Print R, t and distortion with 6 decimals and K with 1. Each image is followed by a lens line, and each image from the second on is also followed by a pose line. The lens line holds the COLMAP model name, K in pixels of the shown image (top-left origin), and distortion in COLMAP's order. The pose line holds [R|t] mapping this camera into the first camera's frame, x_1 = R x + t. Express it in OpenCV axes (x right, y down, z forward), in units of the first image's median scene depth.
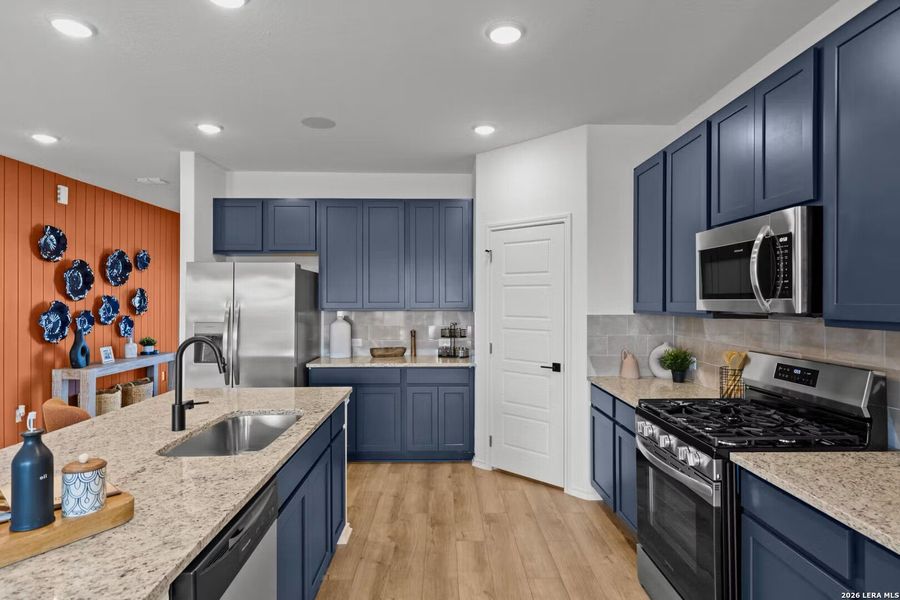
lens RADIAL K [[501.6, 0, 449.9], [0, 501.6, 298.5], [0, 0, 1]] dist [-0.005660, -0.000311]
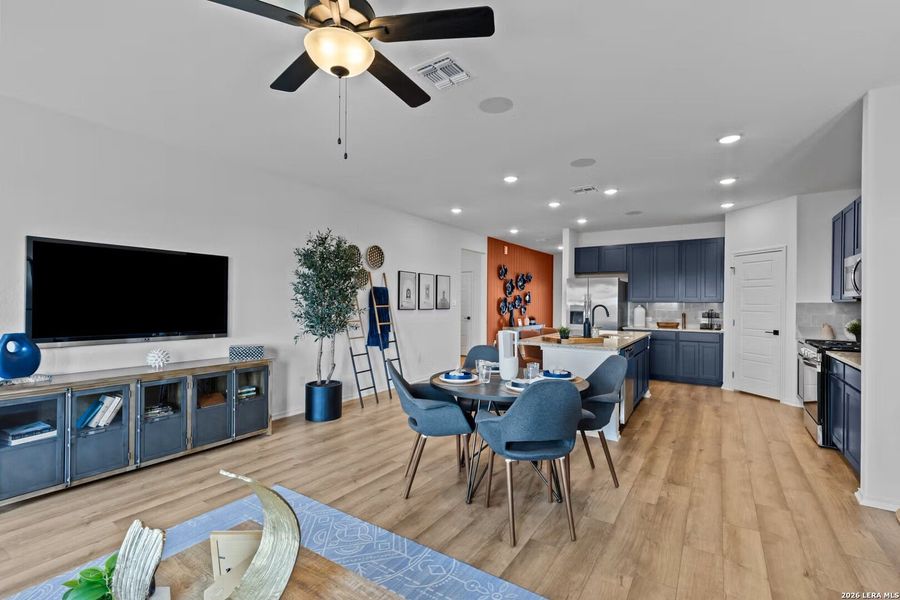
lens RADIAL K [[409.5, 0, 449.0], [0, 409.5, 301.8], [0, 0, 1]] dist [0.004552, -0.000550]
pose [[0.825505, 0.004396, -0.564377, 0.063248], [-0.004678, 0.999989, 0.000946, 0.026519], [0.564375, 0.001859, 0.825516, -0.700084]]
